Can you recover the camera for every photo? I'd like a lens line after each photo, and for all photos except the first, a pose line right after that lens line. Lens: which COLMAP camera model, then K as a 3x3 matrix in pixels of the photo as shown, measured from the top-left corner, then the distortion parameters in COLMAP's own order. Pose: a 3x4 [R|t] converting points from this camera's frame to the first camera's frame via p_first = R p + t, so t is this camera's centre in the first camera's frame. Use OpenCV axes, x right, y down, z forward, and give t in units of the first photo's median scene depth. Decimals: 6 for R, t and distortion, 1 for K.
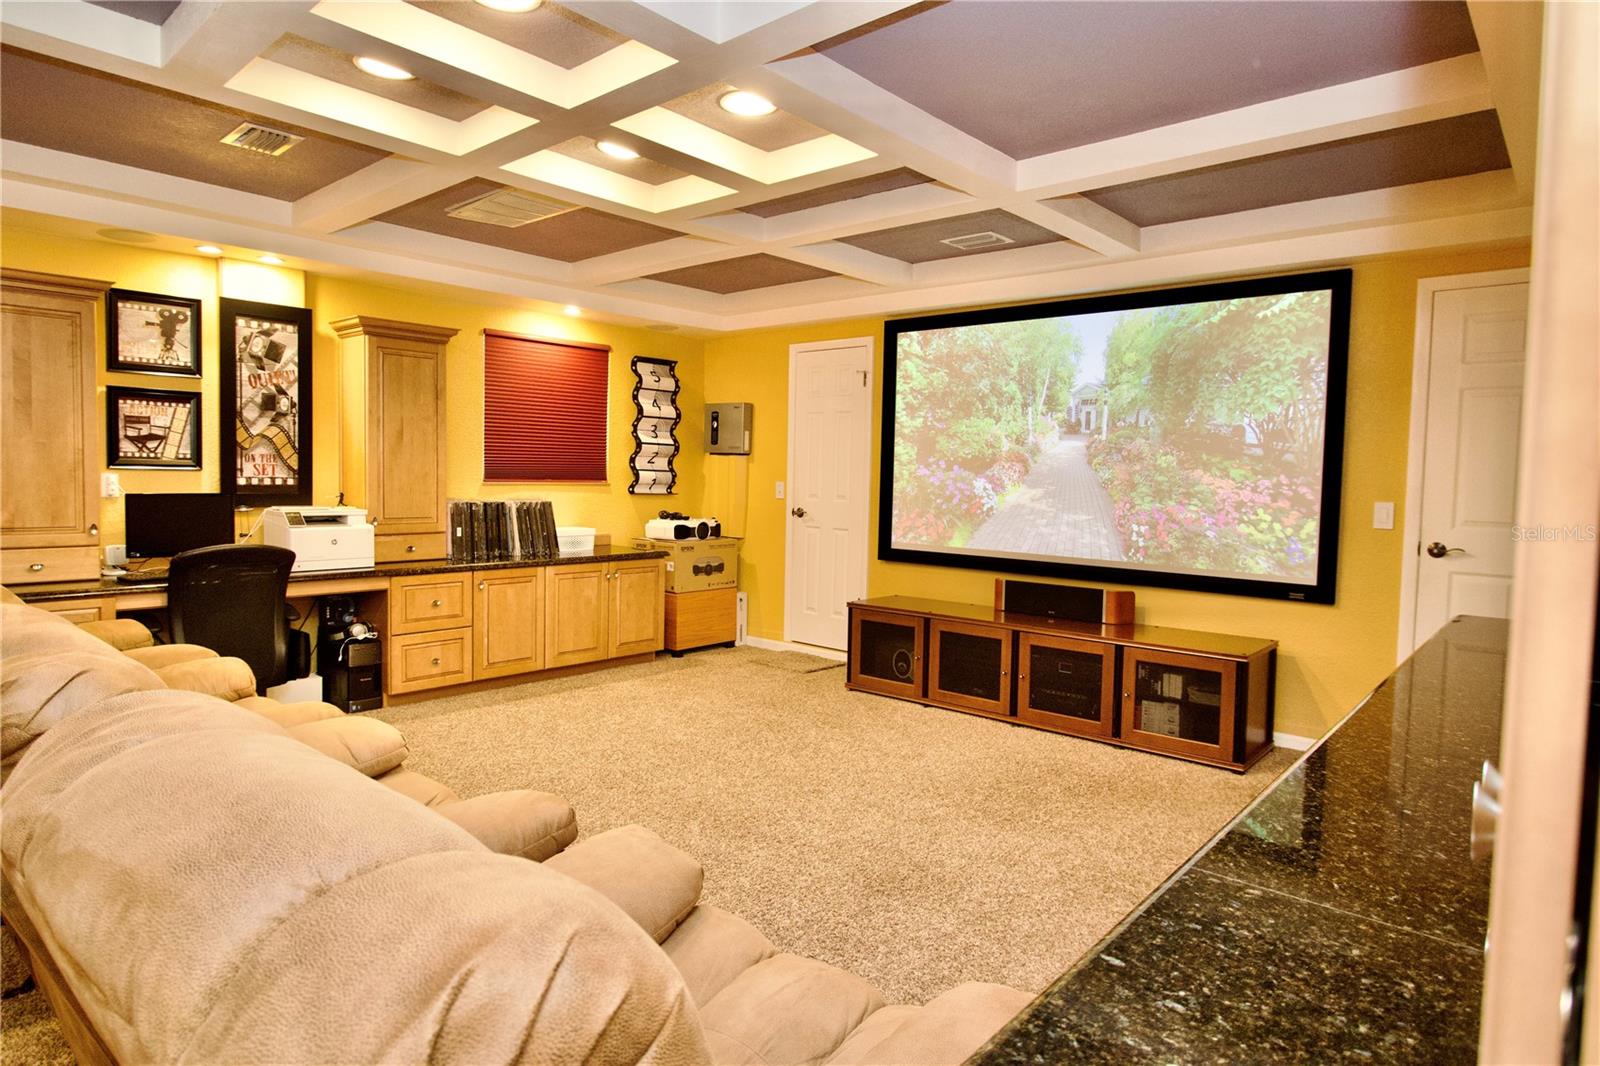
lens RADIAL K [[907.8, 0, 794.2], [0, 907.8, 530.4], [0, 0, 1]] dist [-0.014954, 0.004291]
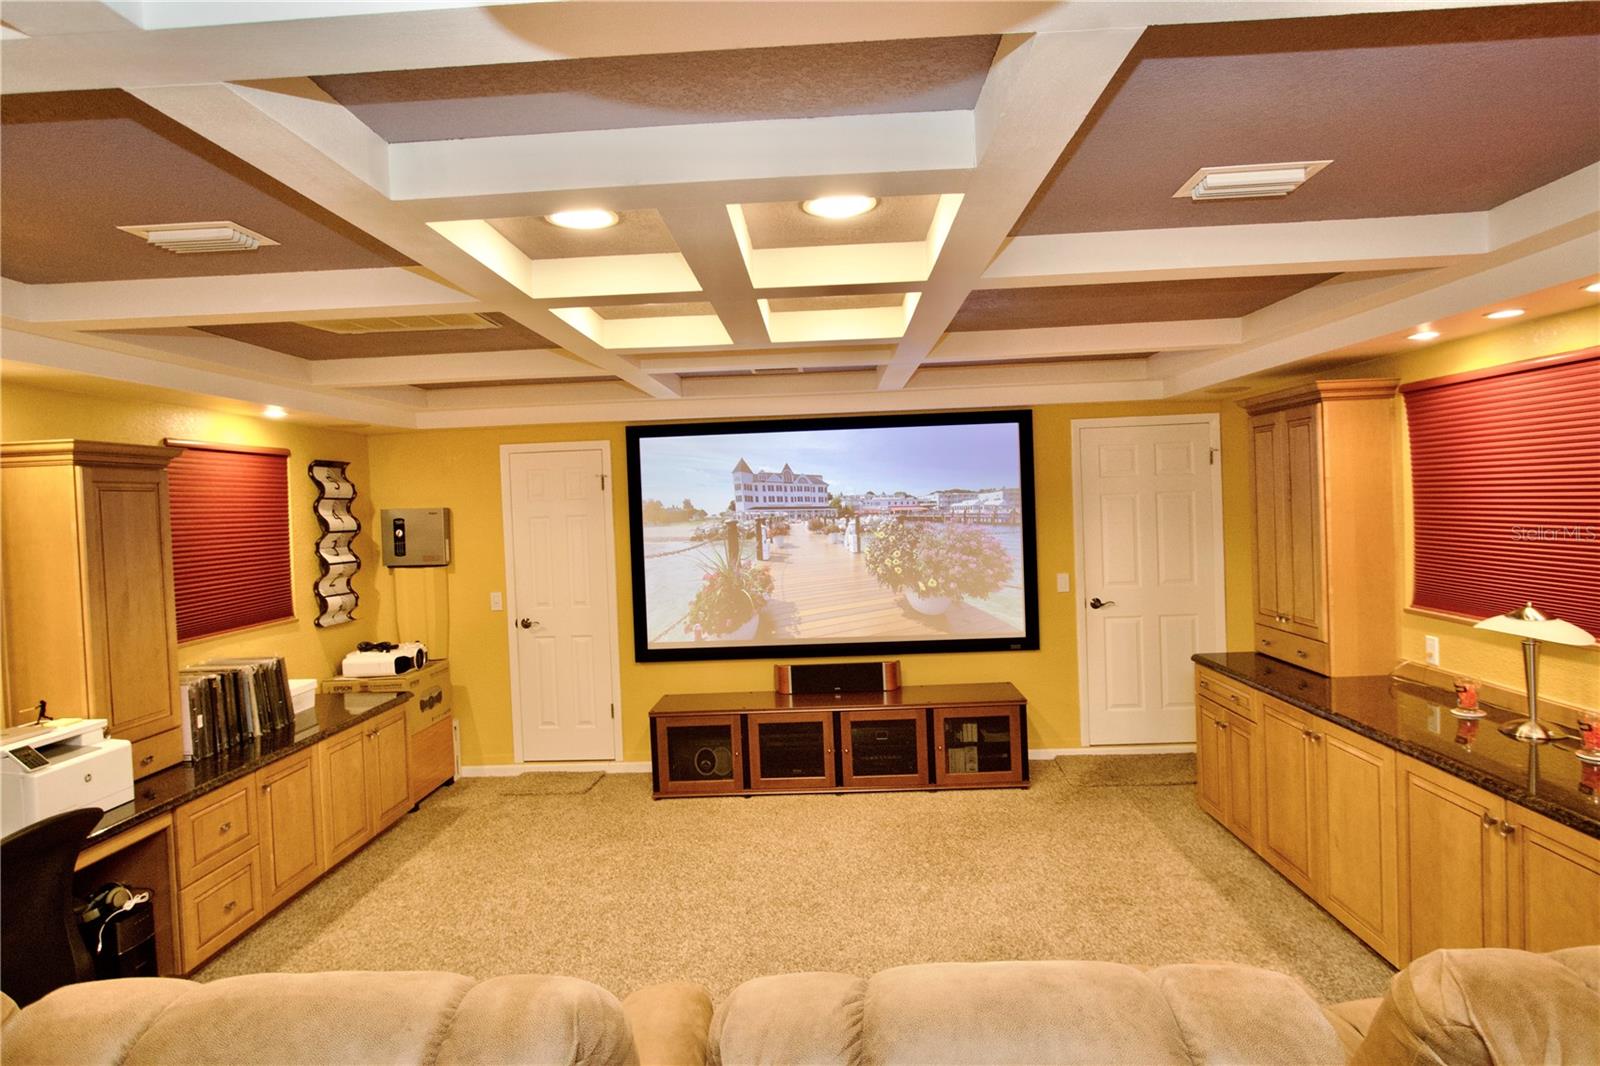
lens RADIAL K [[907.8, 0, 792.0], [0, 907.8, 531.9], [0, 0, 1]] dist [-0.014954, 0.004291]
pose [[0.771917, -0.070984, 0.631748, -0.491199], [0.095409, 0.995427, -0.004731, -0.111188], [-0.628523, 0.063926, 0.775160, 0.132114]]
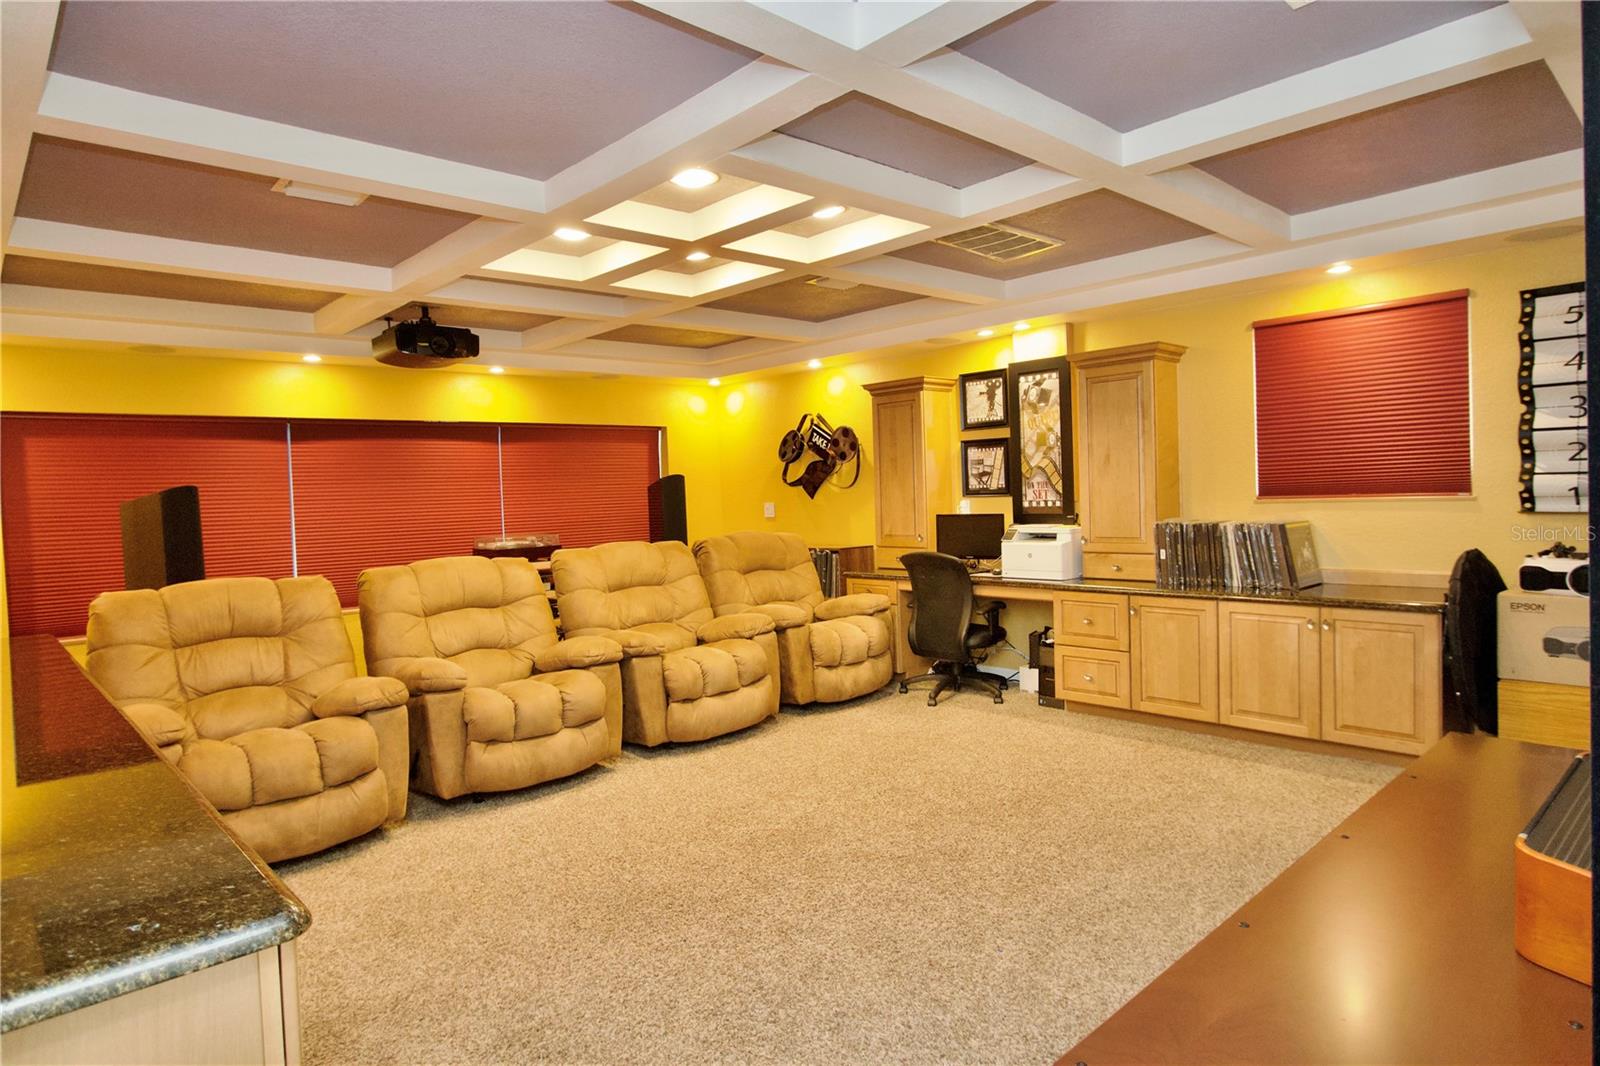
lens RADIAL K [[907.8, 0, 794.5], [0, 907.8, 527.8], [0, 0, 1]] dist [-0.014954, 0.004291]
pose [[-0.086686, 0.018723, -0.996060, 0.658984], [-0.032961, 0.999222, 0.021651, -0.036636], [0.995690, 0.034708, -0.086001, 0.760202]]
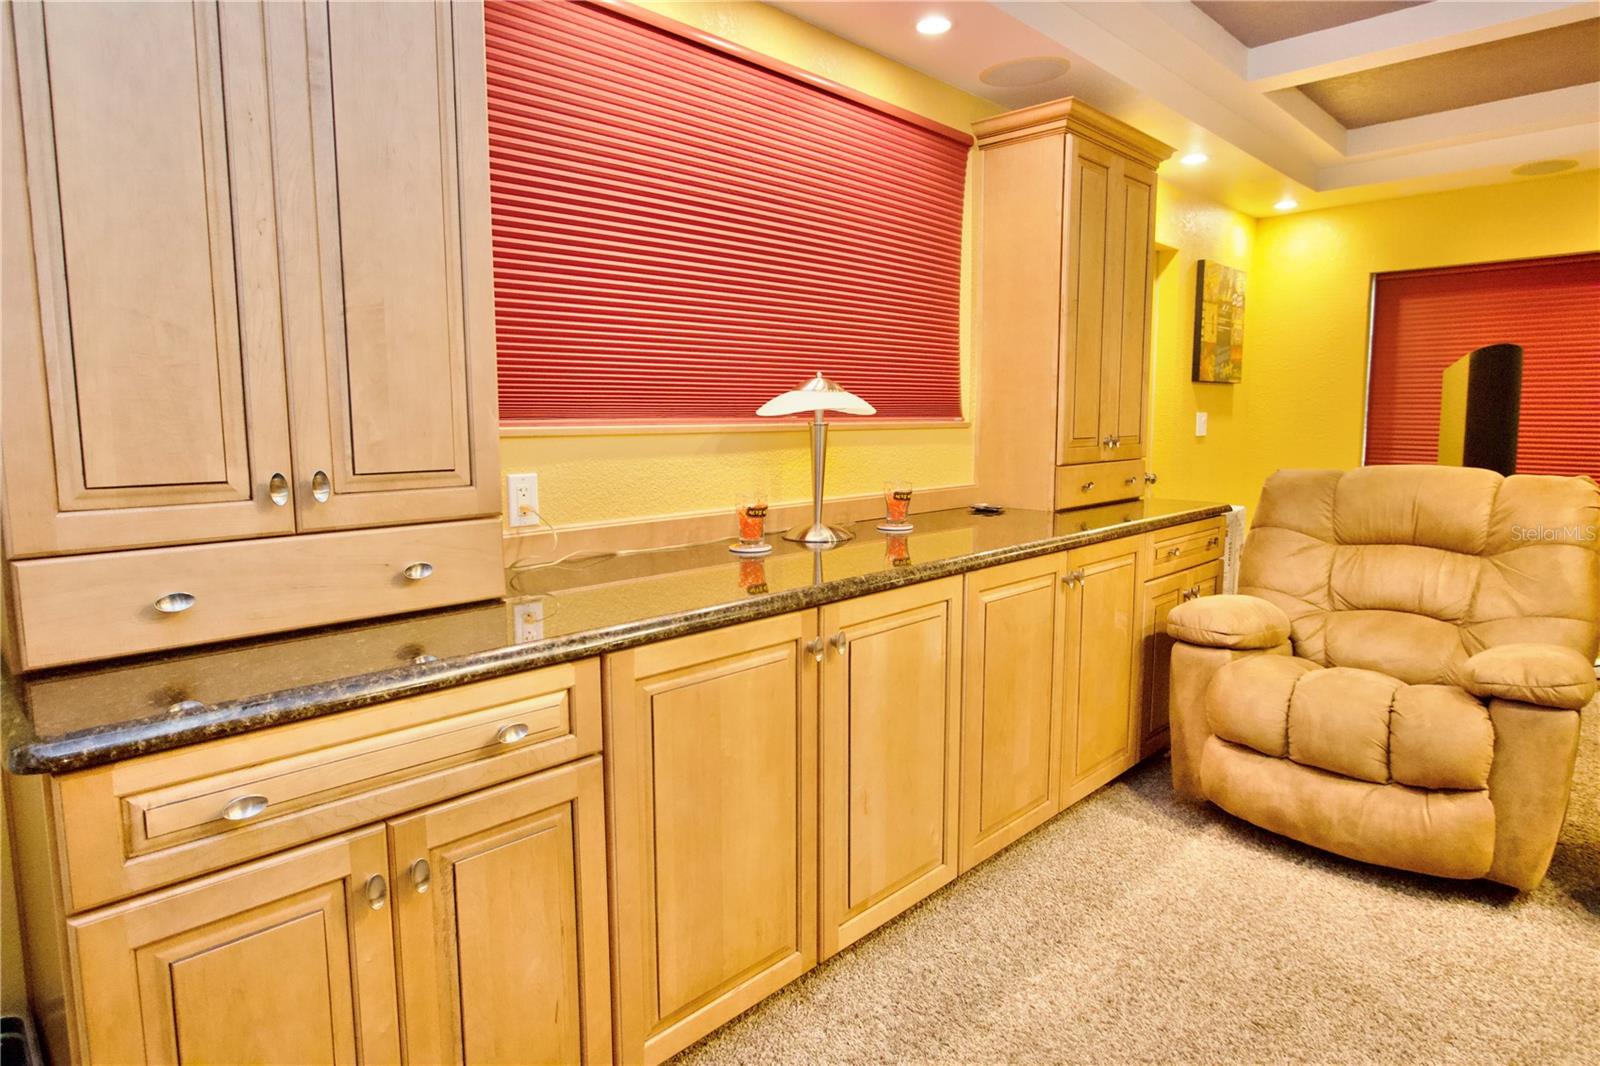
lens RADIAL K [[907.8, 0, 797.8], [0, 907.8, 521.0], [0, 0, 1]] dist [-0.014954, 0.004291]
pose [[-0.998614, -0.019862, 0.048738, 0.287935], [-0.010525, 0.982715, 0.184823, -0.026926], [-0.051566, 0.184054, -0.981563, 0.801206]]
